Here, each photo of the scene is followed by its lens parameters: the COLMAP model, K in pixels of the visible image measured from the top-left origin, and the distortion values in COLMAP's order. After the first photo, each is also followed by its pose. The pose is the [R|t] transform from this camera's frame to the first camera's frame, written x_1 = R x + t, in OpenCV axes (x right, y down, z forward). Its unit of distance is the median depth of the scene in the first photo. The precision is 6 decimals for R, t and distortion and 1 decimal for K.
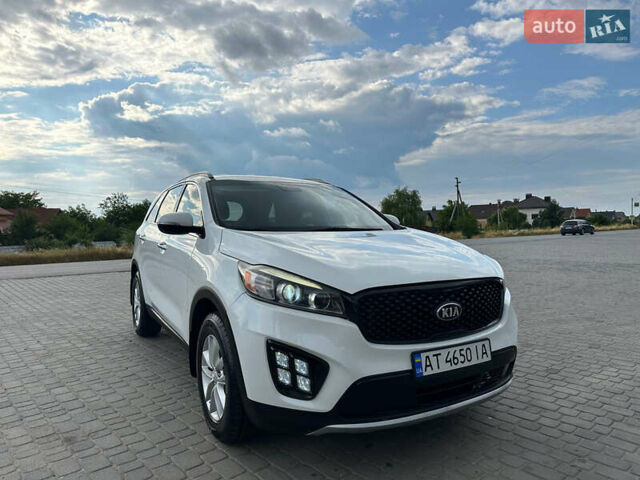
lens RADIAL K [[448.7, 0, 316.6], [0, 448.7, 239.8], [0, 0, 1]] dist [0.027671, -0.040119]
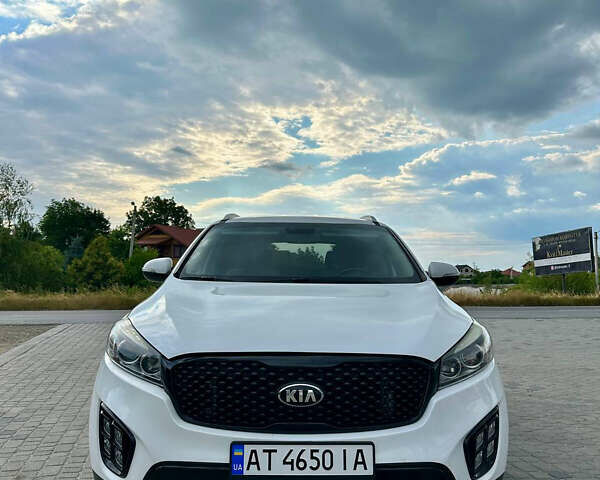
lens RADIAL K [[556.4, 0, 303.5], [0, 556.4, 241.6], [0, 0, 1]] dist [0.040557, 0.000000]
pose [[0.880653, -0.006289, -0.473720, 0.724881], [-0.033716, 0.996545, -0.075909, -0.025115], [0.472560, 0.082822, 0.877398, 0.158997]]
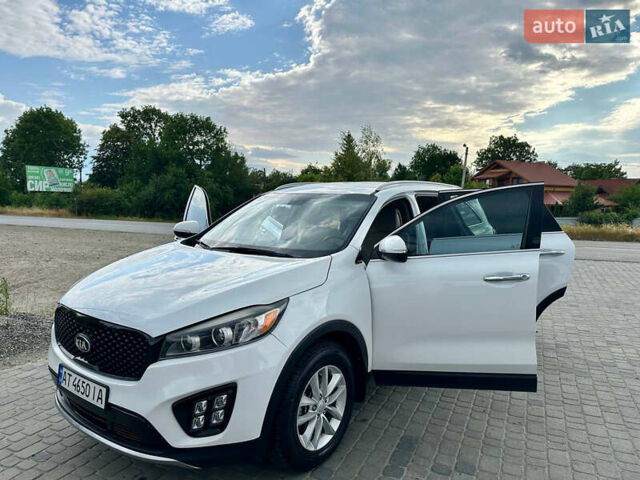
lens RADIAL K [[448.7, 0, 324.5], [0, 448.7, 243.2], [0, 0, 1]] dist [0.027671, -0.040119]
pose [[0.399047, 0.111887, -0.910078, 1.446014], [-0.042405, 0.993717, 0.103576, -0.209849], [0.915949, -0.002740, 0.401285, 1.071745]]
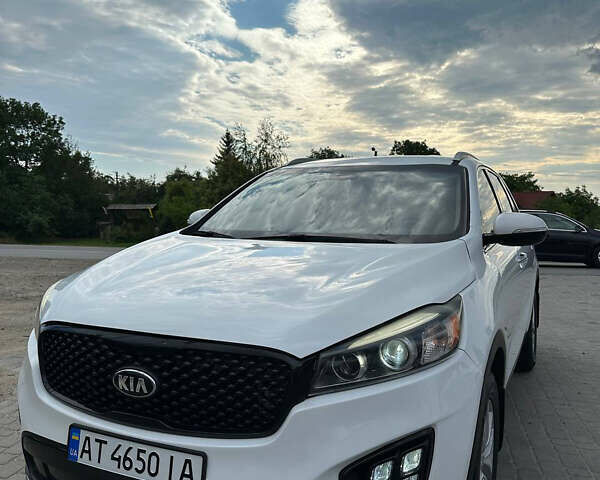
lens RADIAL K [[556.4, 0, 302.8], [0, 556.4, 251.2], [0, 0, 1]] dist [0.040557, 0.000000]
pose [[0.577077, 0.074205, -0.813311, 1.020877], [-0.042951, 0.997243, 0.060510, -0.077496], [0.815559, 0.000013, 0.578673, 0.724056]]
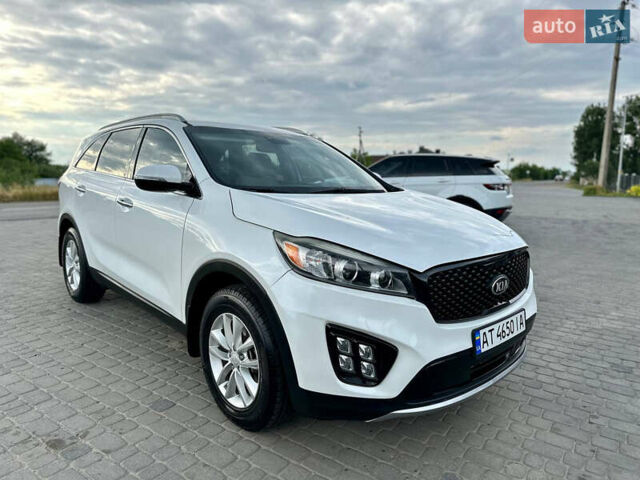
lens RADIAL K [[448.7, 0, 321.3], [0, 448.7, 236.7], [0, 0, 1]] dist [0.027671, -0.040119]
pose [[0.973304, -0.001877, 0.229511, -0.297871], [-0.024139, 0.993583, 0.110496, -0.042439], [-0.228245, -0.113086, 0.967014, 0.153103]]
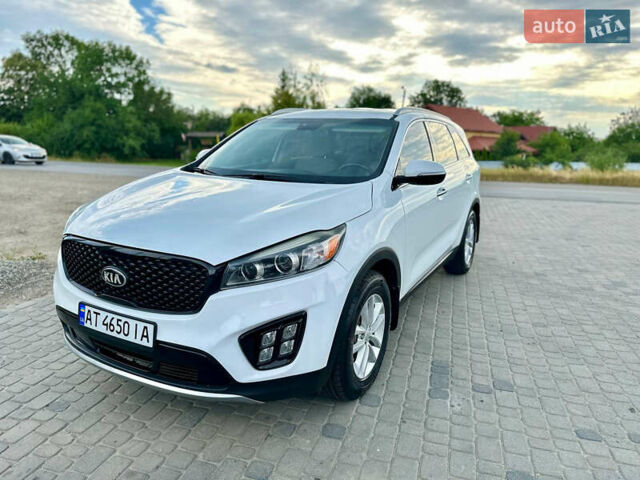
lens RADIAL K [[448.7, 0, 323.8], [0, 448.7, 239.3], [0, 0, 1]] dist [0.027671, -0.040119]
pose [[0.535500, 0.206939, -0.818789, 1.254086], [-0.059115, 0.976321, 0.208091, -0.136291], [0.842464, -0.063030, 0.535054, 0.849639]]
